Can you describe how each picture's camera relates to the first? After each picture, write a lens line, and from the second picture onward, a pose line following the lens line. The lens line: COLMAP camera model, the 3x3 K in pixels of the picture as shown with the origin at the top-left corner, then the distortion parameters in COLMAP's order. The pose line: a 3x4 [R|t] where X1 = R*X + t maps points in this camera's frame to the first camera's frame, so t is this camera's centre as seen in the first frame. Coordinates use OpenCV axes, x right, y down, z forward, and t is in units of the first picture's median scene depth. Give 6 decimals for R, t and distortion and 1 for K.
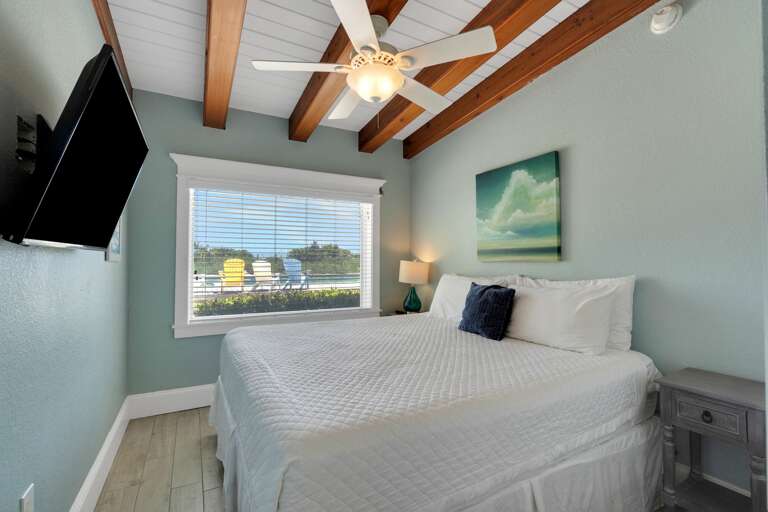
lens RADIAL K [[353.6, 0, 383.4], [0, 353.6, 257.9], [0, 0, 1]] dist [-0.011064, -0.000404]
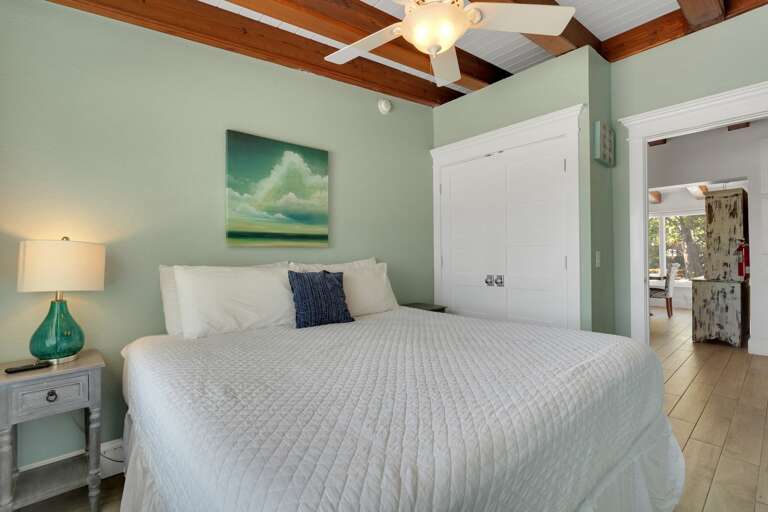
lens RADIAL K [[353.6, 0, 383.2], [0, 353.6, 256.0], [0, 0, 1]] dist [-0.011064, -0.000404]
pose [[-0.213134, 0.000688, 0.977023, -0.596119], [-0.005494, 0.999983, -0.001903, 0.033578], [-0.977007, -0.005773, -0.213127, 0.942374]]
